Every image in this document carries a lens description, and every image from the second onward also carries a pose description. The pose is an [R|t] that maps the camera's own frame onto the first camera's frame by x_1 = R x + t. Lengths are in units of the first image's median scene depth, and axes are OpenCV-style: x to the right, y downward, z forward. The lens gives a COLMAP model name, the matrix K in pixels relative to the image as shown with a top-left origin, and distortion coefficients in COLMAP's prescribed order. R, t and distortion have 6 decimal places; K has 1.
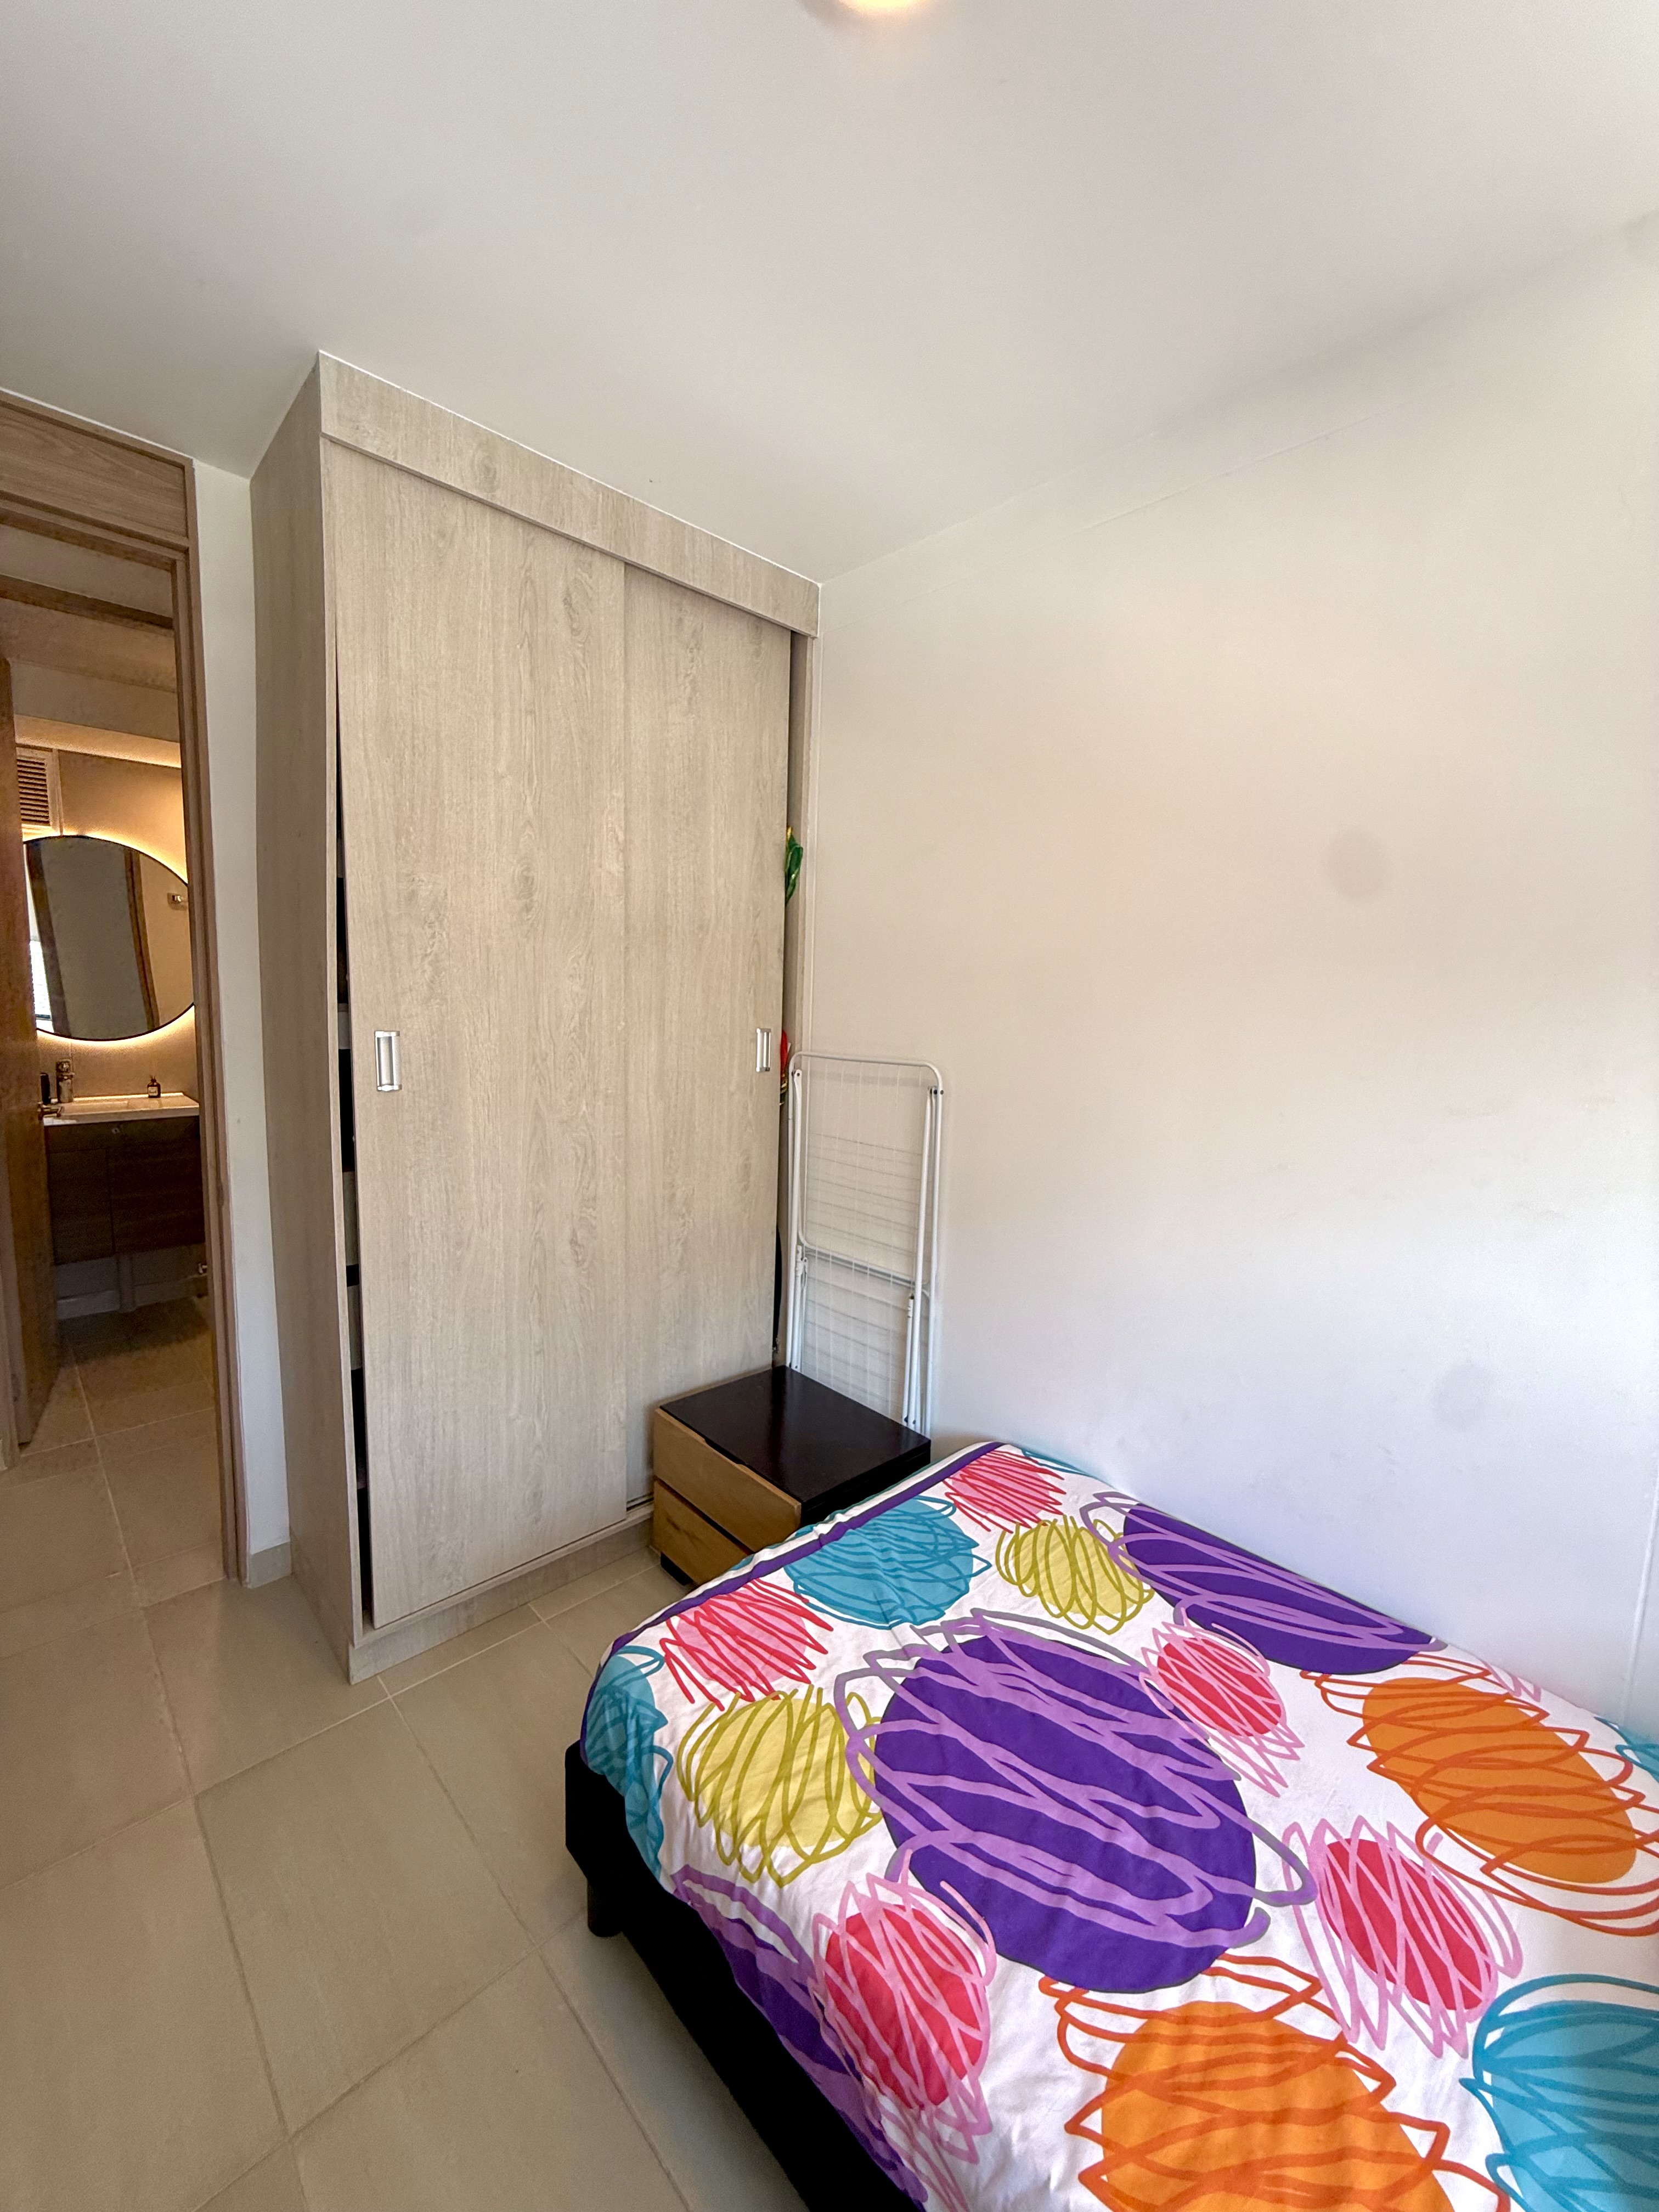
lens RADIAL K [[878.1, 0, 826.5], [0, 878.1, 1095.2], [0, 0, 1]] dist [-0.002824, 0.000255]
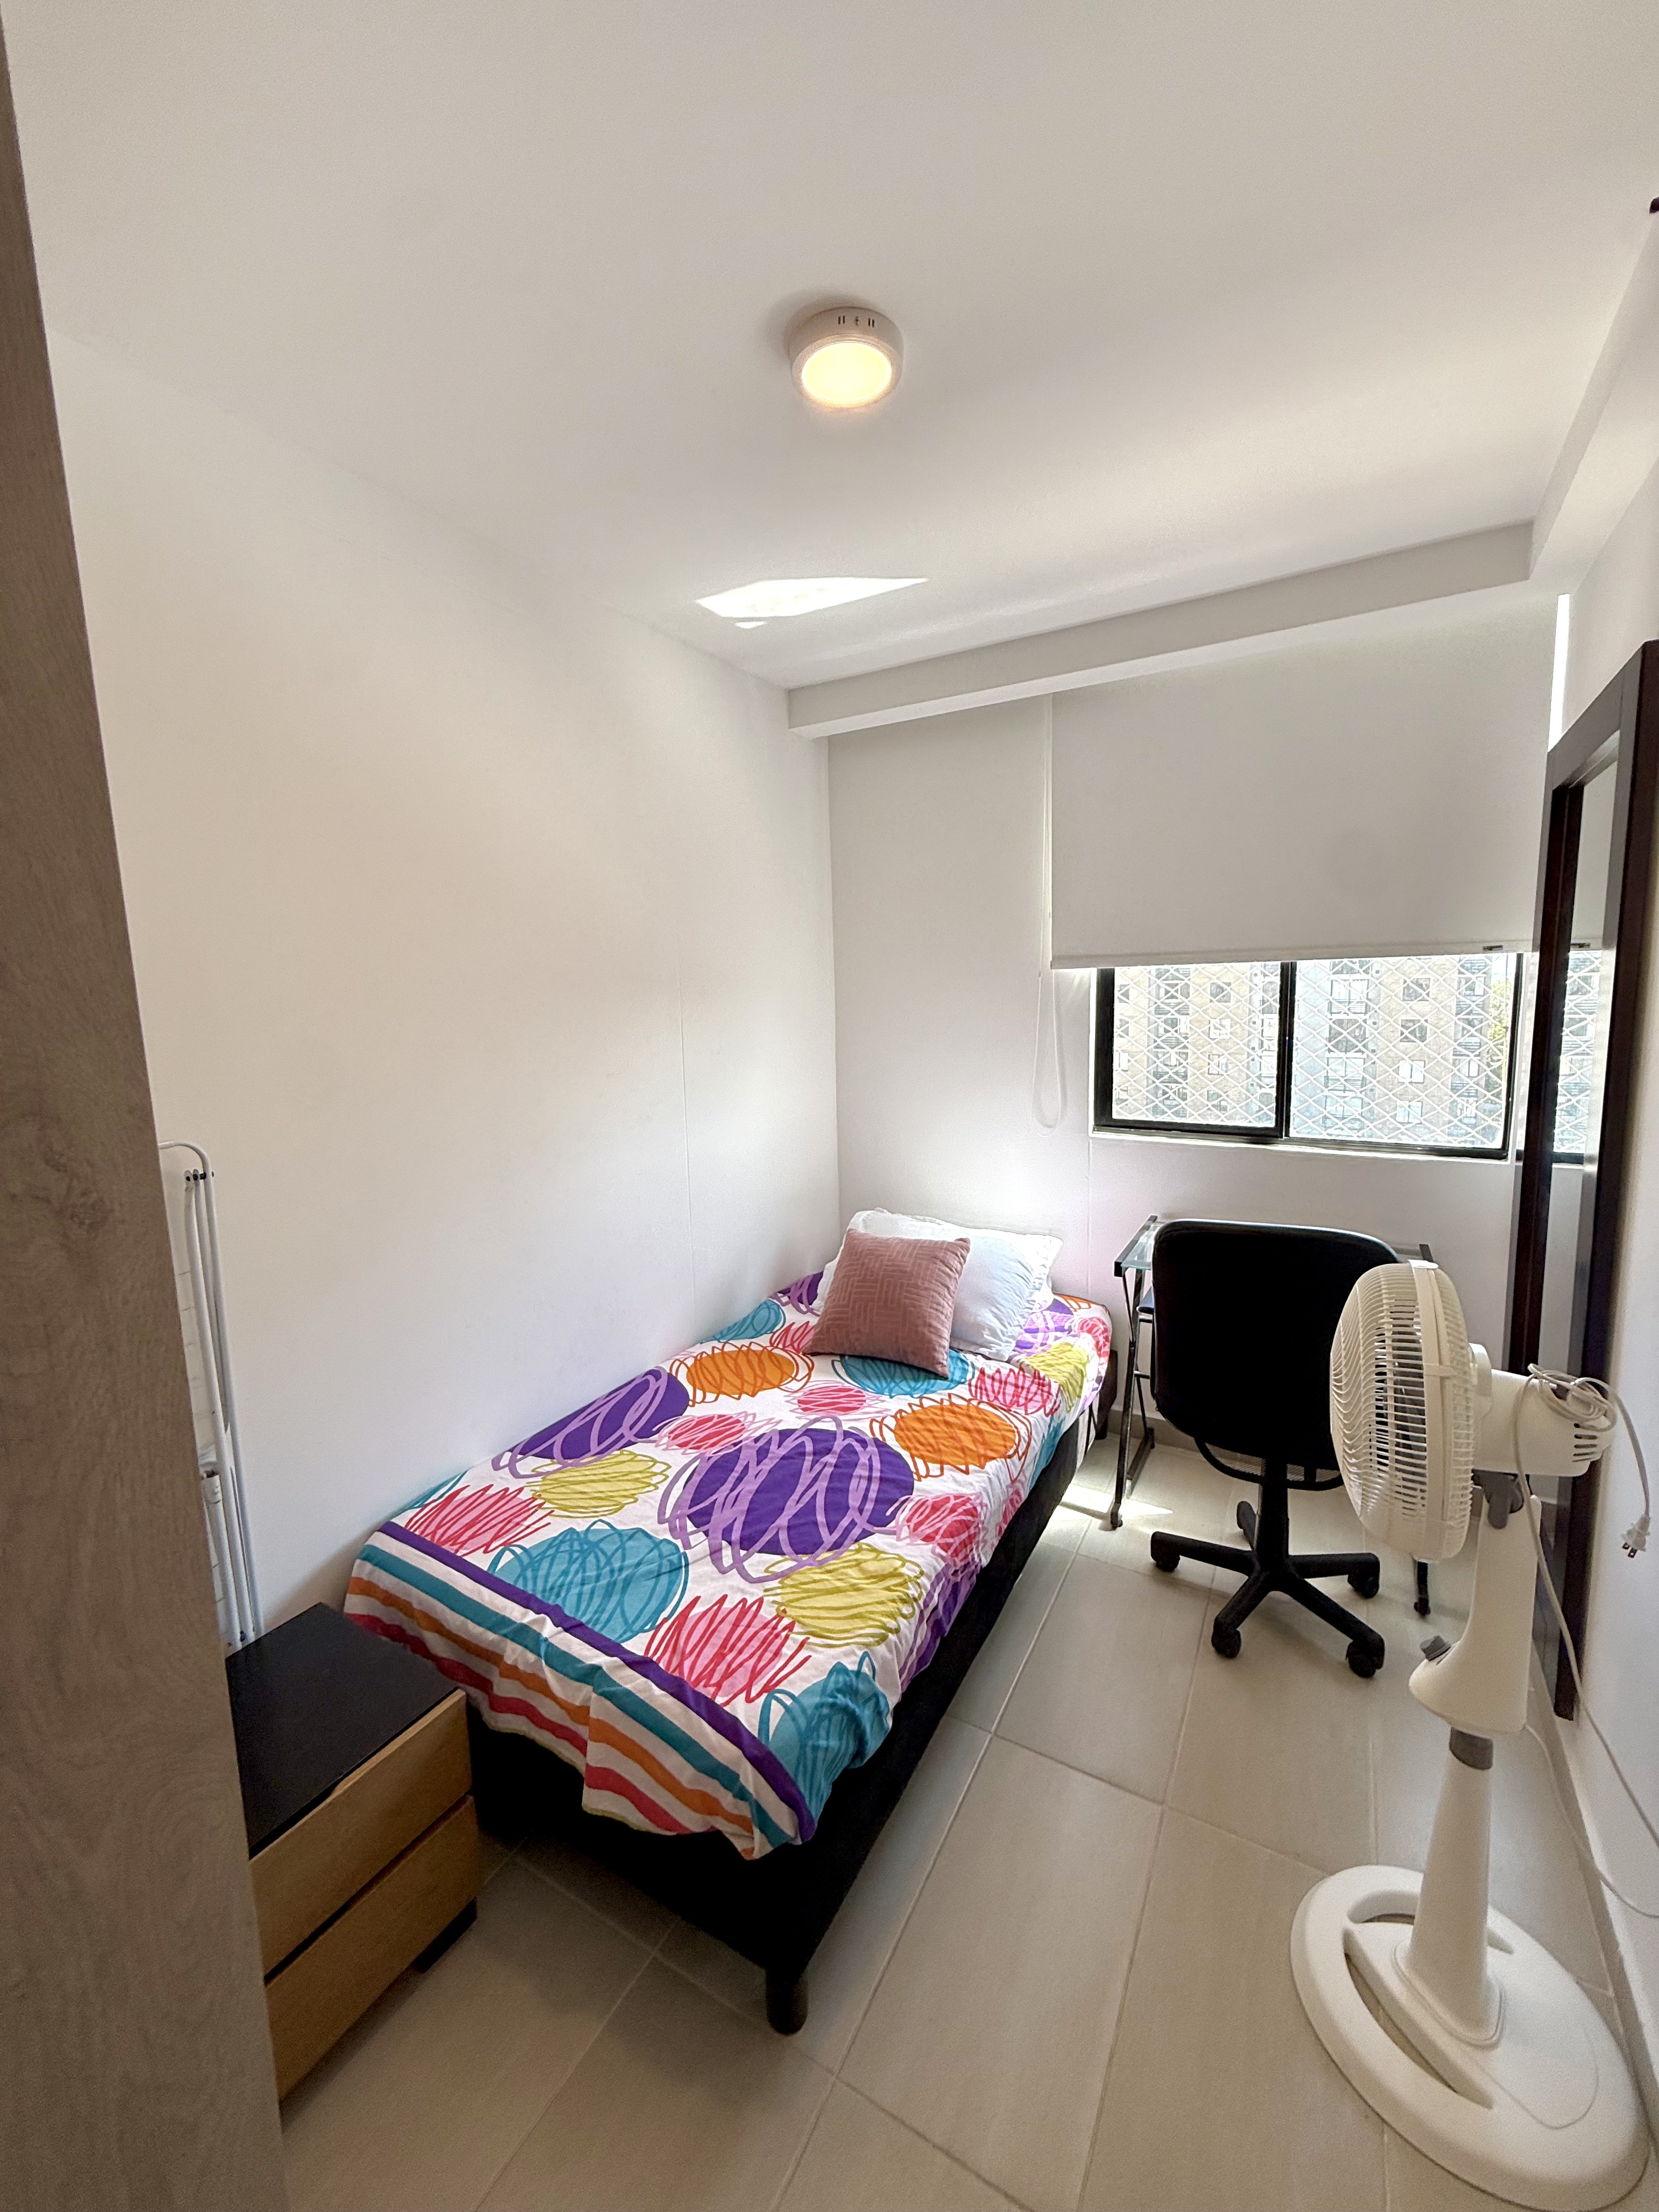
lens RADIAL K [[878.1, 0, 836.3], [0, 878.1, 1100.1], [0, 0, 1]] dist [-0.002824, 0.000255]
pose [[-0.278500, -0.150342, 0.948596, -1.124478], [0.126151, 0.973389, 0.191308, -0.219493], [-0.952115, 0.172946, -0.252123, 1.123404]]
